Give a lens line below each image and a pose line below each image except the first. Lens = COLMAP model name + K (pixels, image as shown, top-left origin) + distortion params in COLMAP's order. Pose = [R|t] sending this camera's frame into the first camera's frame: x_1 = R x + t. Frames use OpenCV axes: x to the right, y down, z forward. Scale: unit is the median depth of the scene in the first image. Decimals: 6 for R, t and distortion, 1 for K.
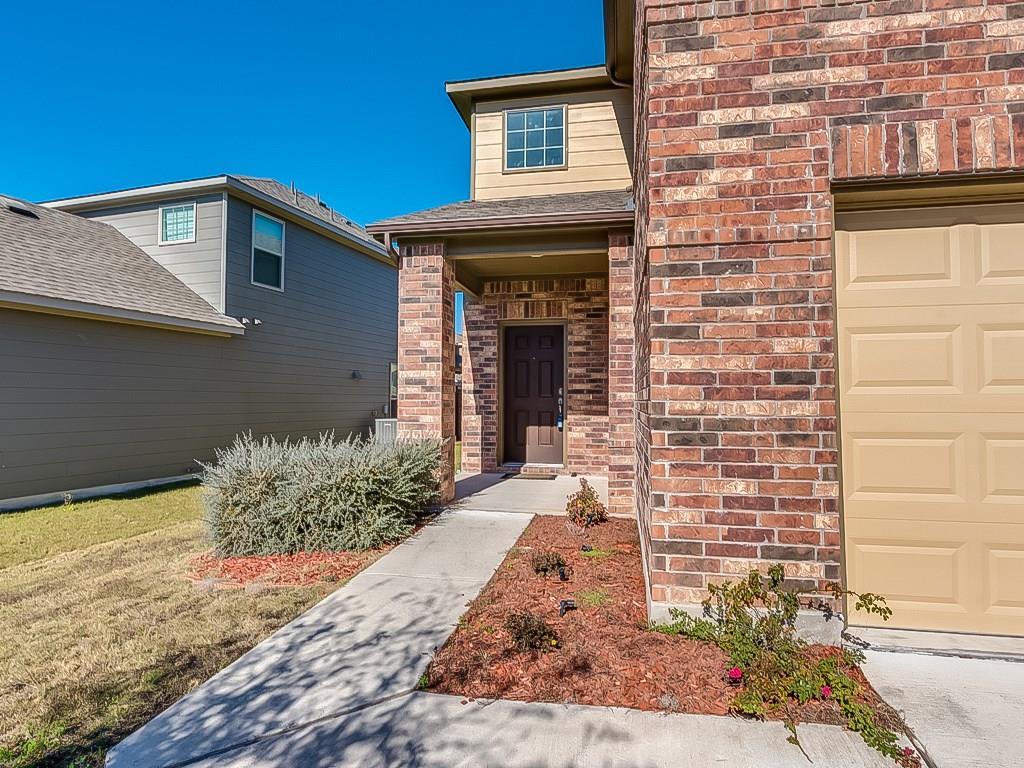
lens RADIAL K [[577.0, 0, 512.9], [0, 577.0, 381.9], [0, 0, 1]] dist [0.001784, -0.002011]
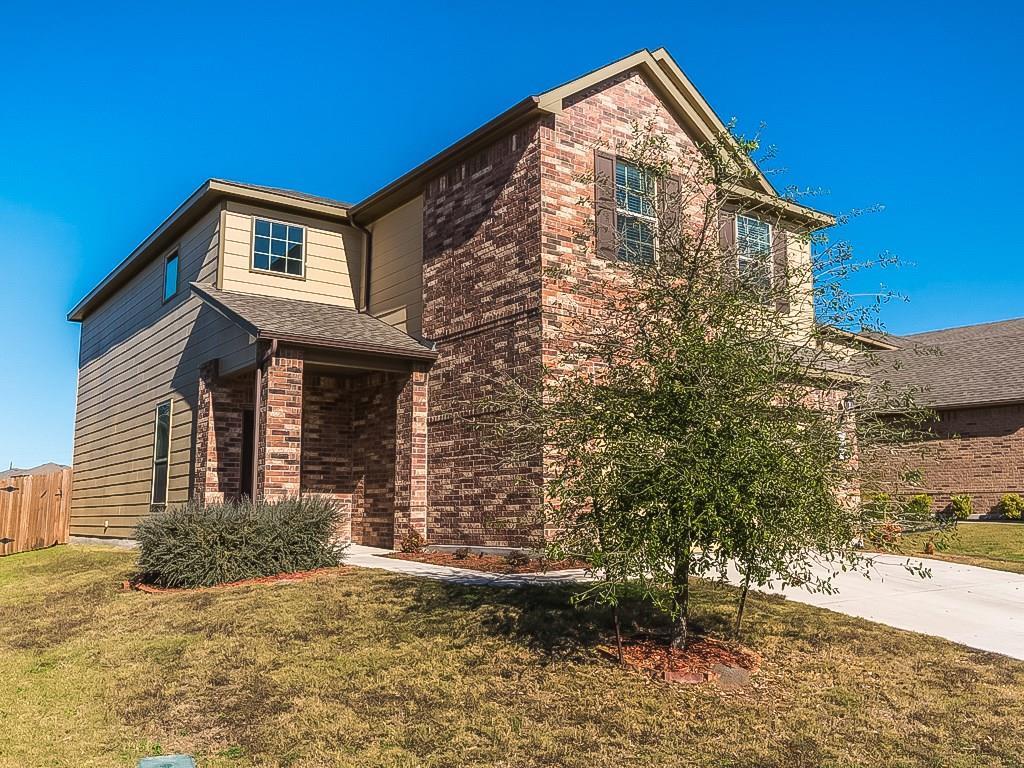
lens RADIAL K [[887.4, 0, 513.7], [0, 887.4, 383.4], [0, 0, 1]] dist [-0.003078, -0.003326]
pose [[0.681381, 0.106528, 0.724135, -2.580128], [-0.019040, 0.991597, -0.127958, 0.168025], [-0.731681, 0.073401, 0.677683, -1.461340]]
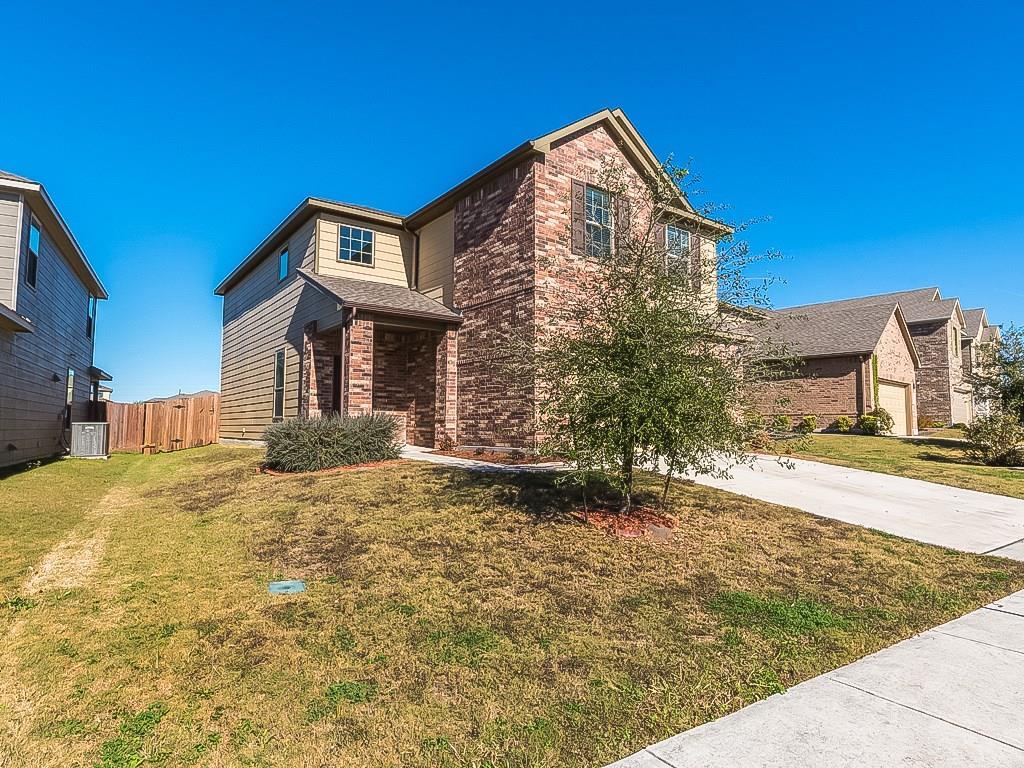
lens RADIAL K [[590.3, 0, 513.6], [0, 590.3, 381.1], [0, 0, 1]] dist [-0.007232, 0.000881]
pose [[0.680075, 0.061475, 0.730561, -2.565636], [-0.027139, 0.997906, -0.058708, 0.173951], [-0.732640, 0.020099, 0.680319, -1.430905]]
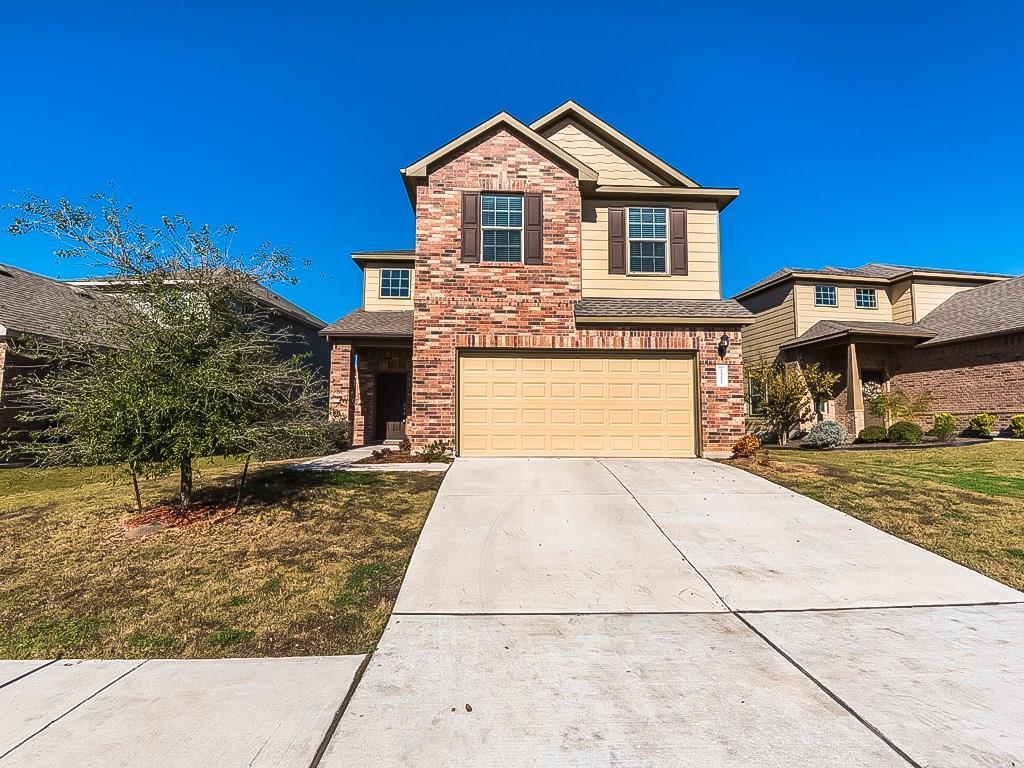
lens RADIAL K [[498.6, 0, 506.3], [0, 498.6, 382.2], [0, 0, 1]] dist [0.003949, -0.001132]
pose [[0.974306, 0.025788, 0.223748, 0.100824], [-0.012452, 0.998072, -0.060813, 0.114538], [-0.224885, 0.056464, 0.972748, -2.451153]]
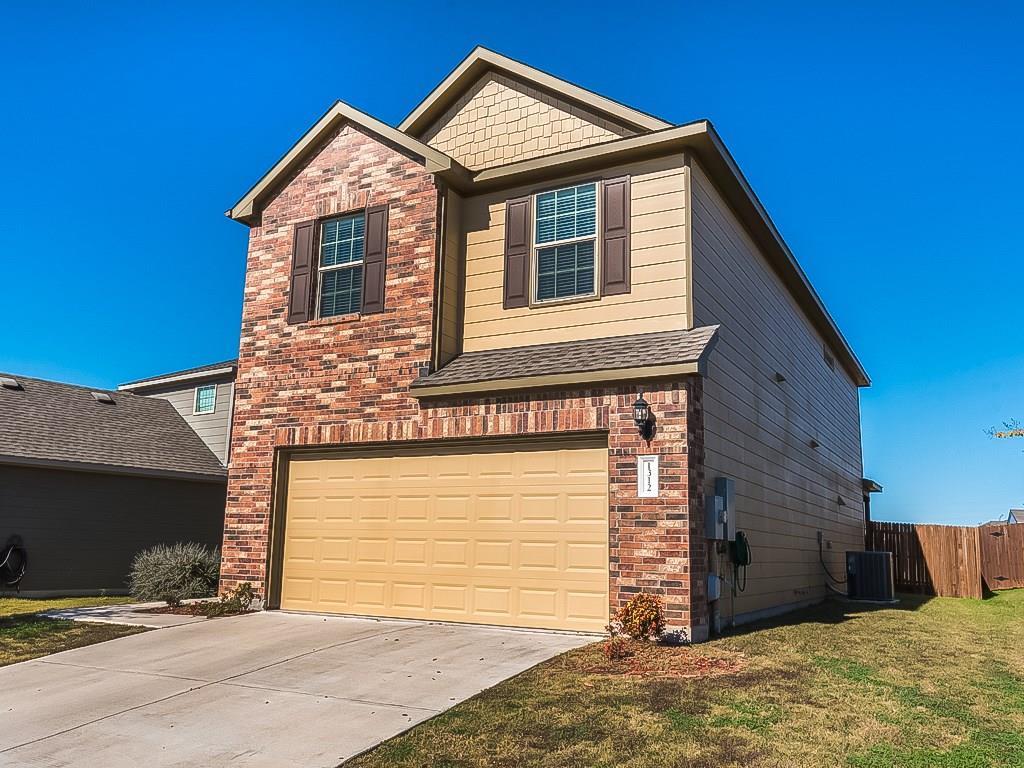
lens RADIAL K [[840.6, 0, 514.2], [0, 840.6, 385.7], [0, 0, 1]] dist [-0.000171, 0.003378]
pose [[0.950650, -0.038462, -0.307872, 2.849861], [-0.012818, 0.986571, -0.162831, 0.018200], [0.310001, 0.158741, 0.937390, -2.486843]]
